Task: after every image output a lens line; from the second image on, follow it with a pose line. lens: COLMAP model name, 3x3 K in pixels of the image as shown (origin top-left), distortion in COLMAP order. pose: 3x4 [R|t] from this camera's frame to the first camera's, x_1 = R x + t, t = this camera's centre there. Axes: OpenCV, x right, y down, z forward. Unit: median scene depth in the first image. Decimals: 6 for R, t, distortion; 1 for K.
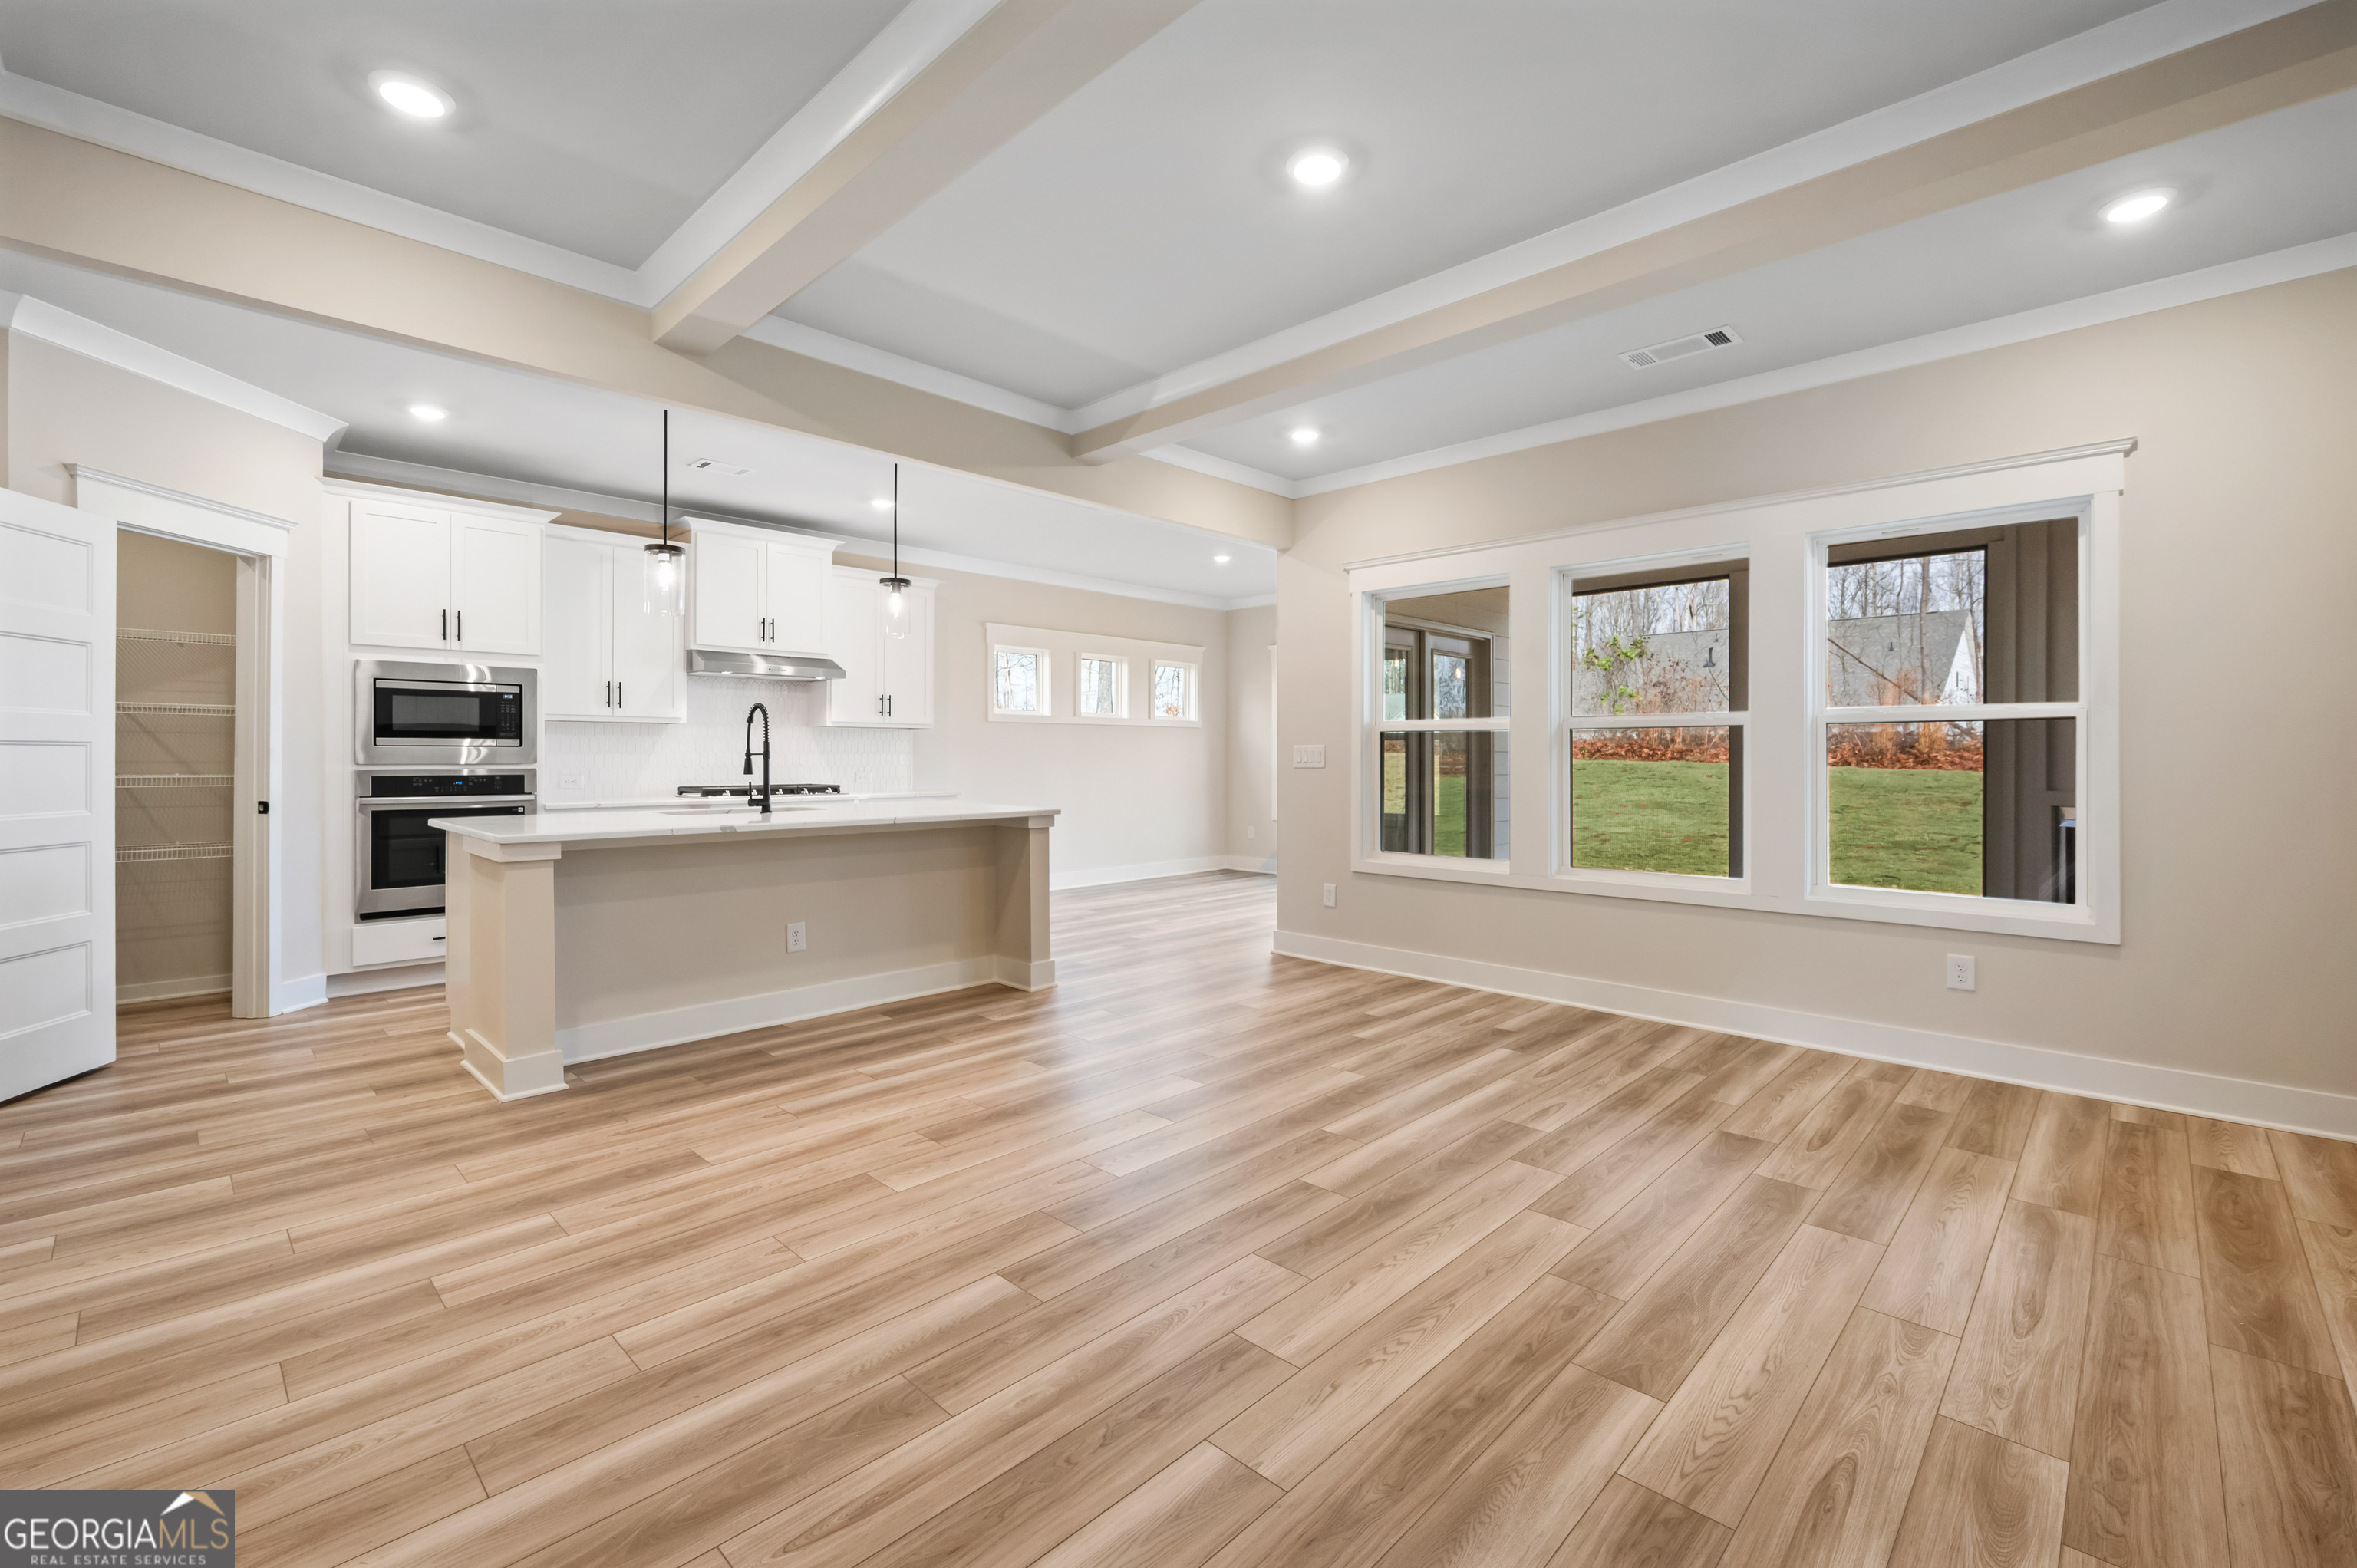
lens RADIAL K [[988.8, 0, 1181.1], [0, 988.8, 758.8], [0, 0, 1]] dist [-0.002305, -0.000960]
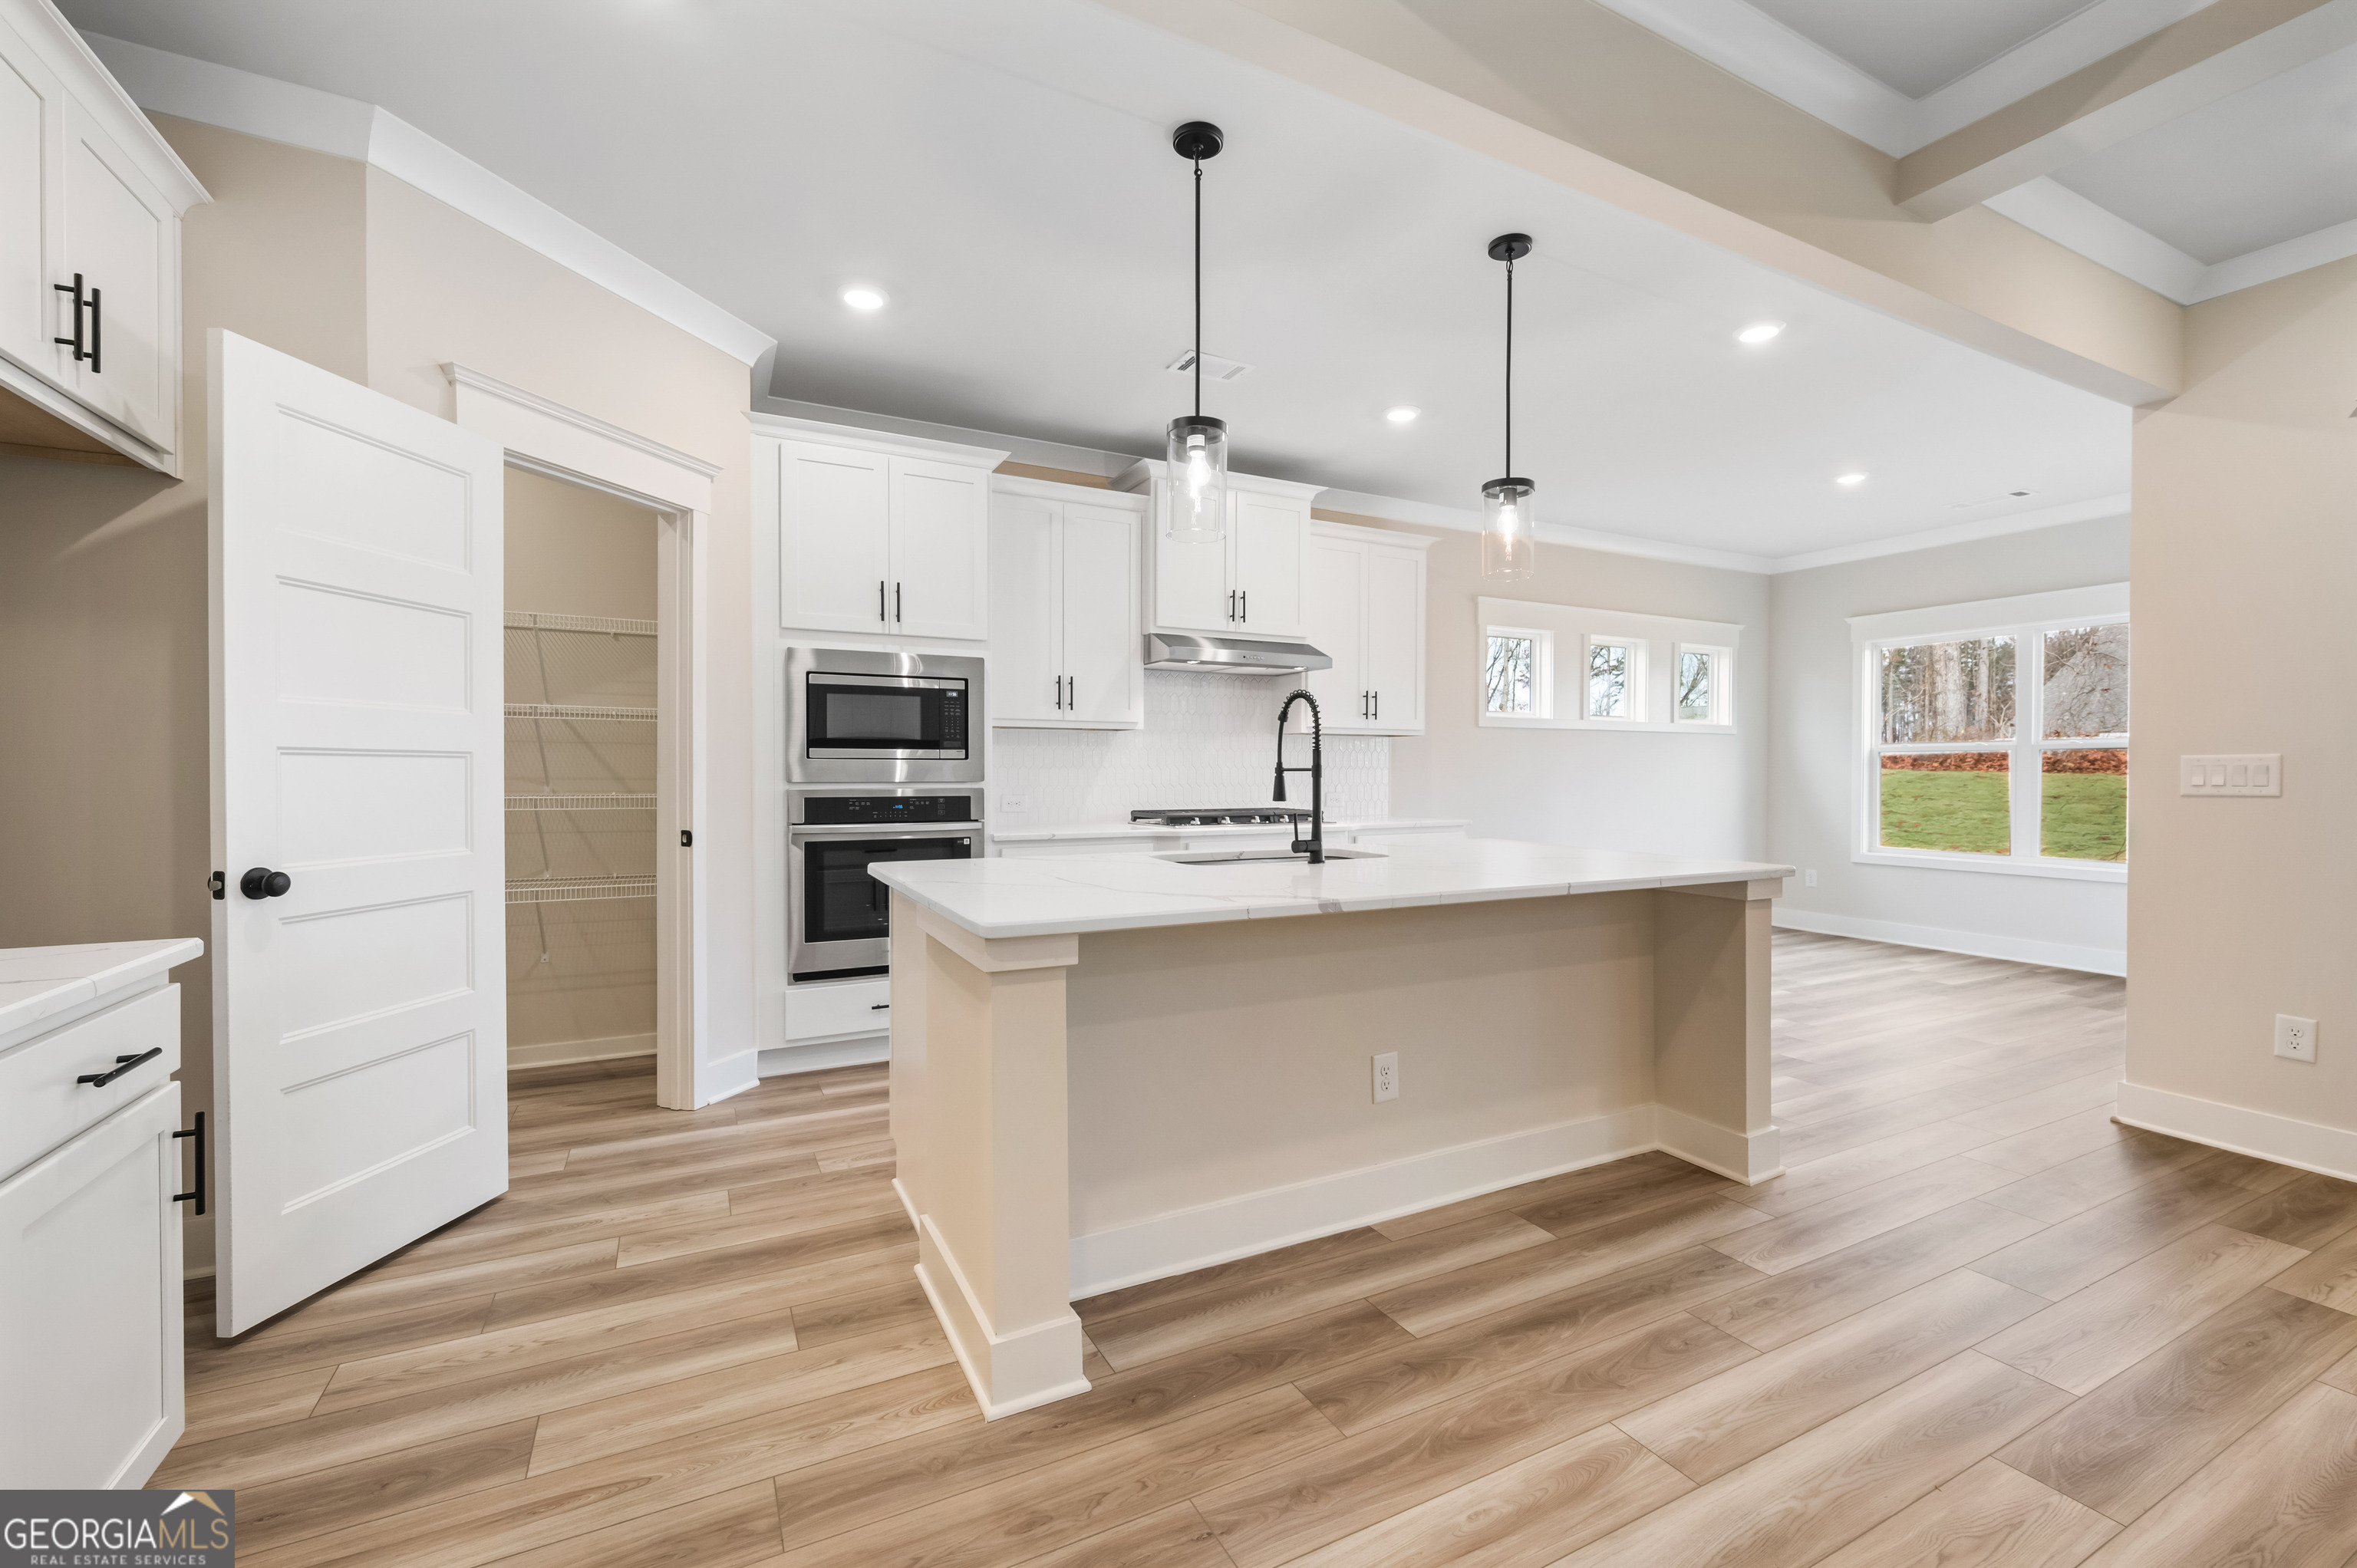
lens RADIAL K [[988.8, 0, 1179.1], [0, 988.8, 787.9], [0, 0, 1]] dist [-0.002305, -0.000960]
pose [[0.943537, 0.007440, -0.331183, -0.277759], [-0.002678, 0.999886, 0.014835, -0.002360], [0.331256, -0.013111, 0.943450, 0.355343]]
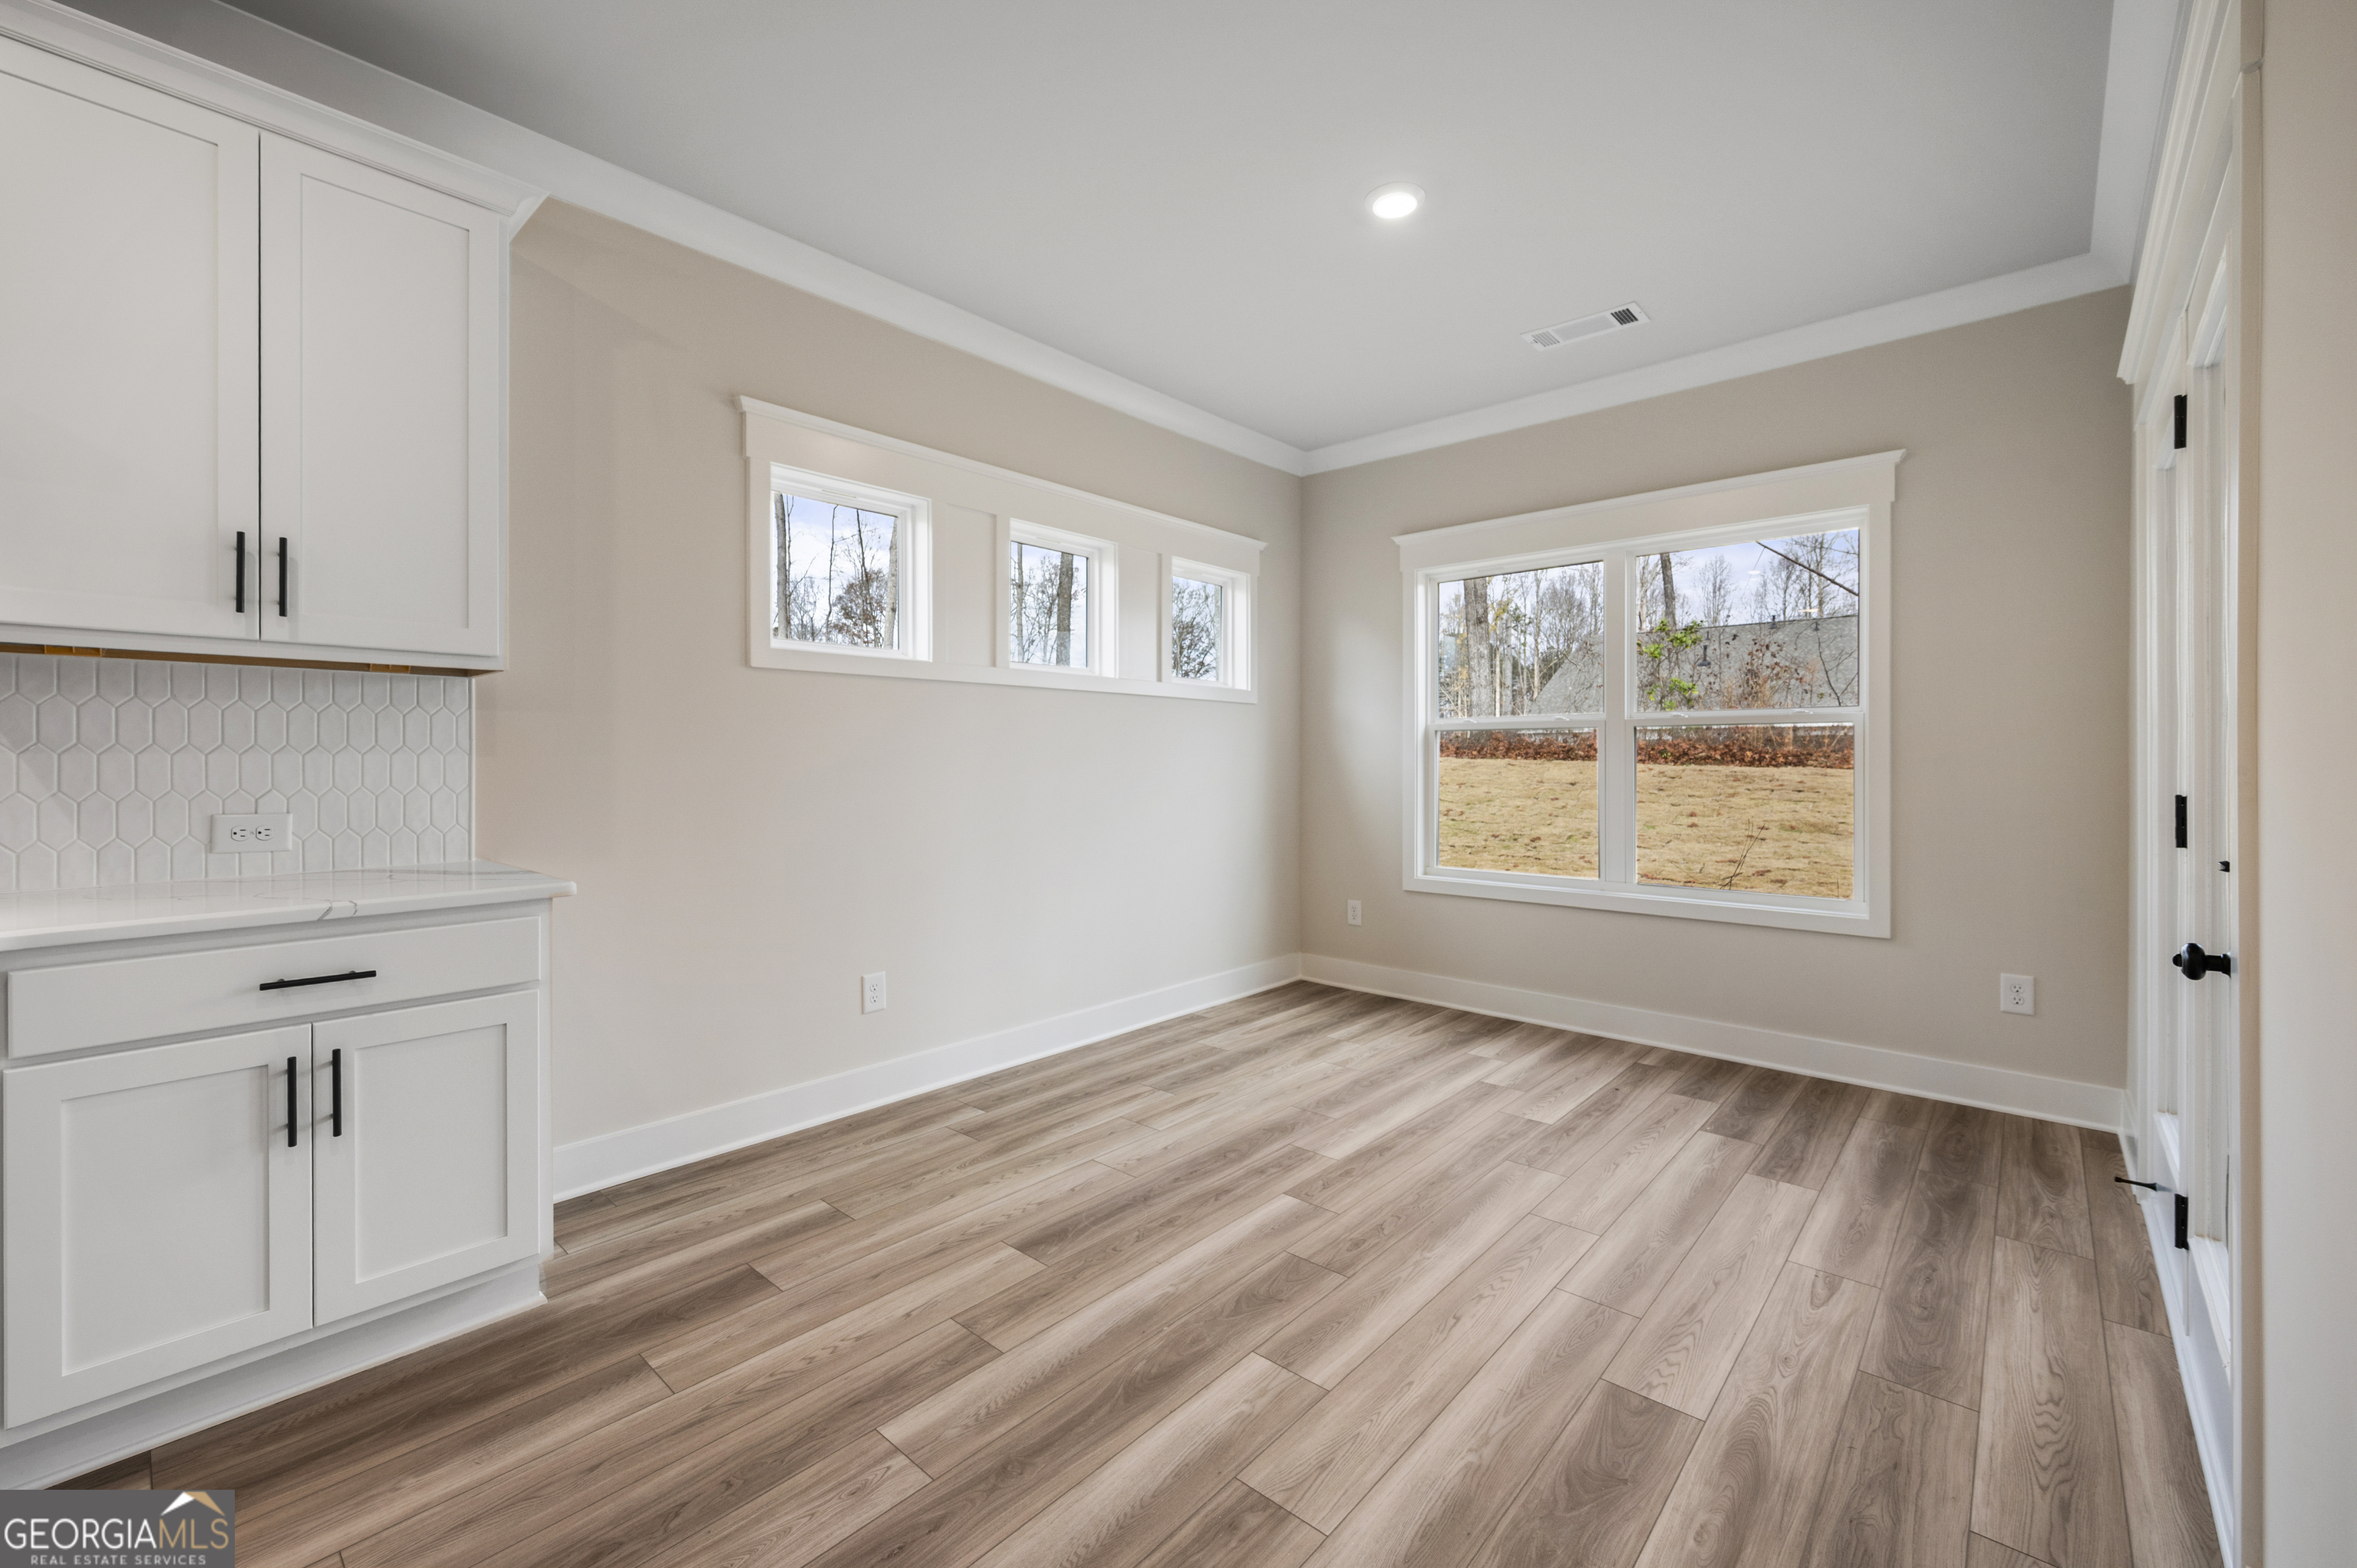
lens RADIAL K [[960.8, 0, 1180.9], [0, 960.8, 768.7], [0, 0, 1]] dist [0.001818, 0.000030]
pose [[0.999568, 0.001333, 0.029345, -0.076109], [-0.001532, 0.999976, 0.006763, -0.003886], [-0.029335, -0.006805, 0.999546, 1.096993]]
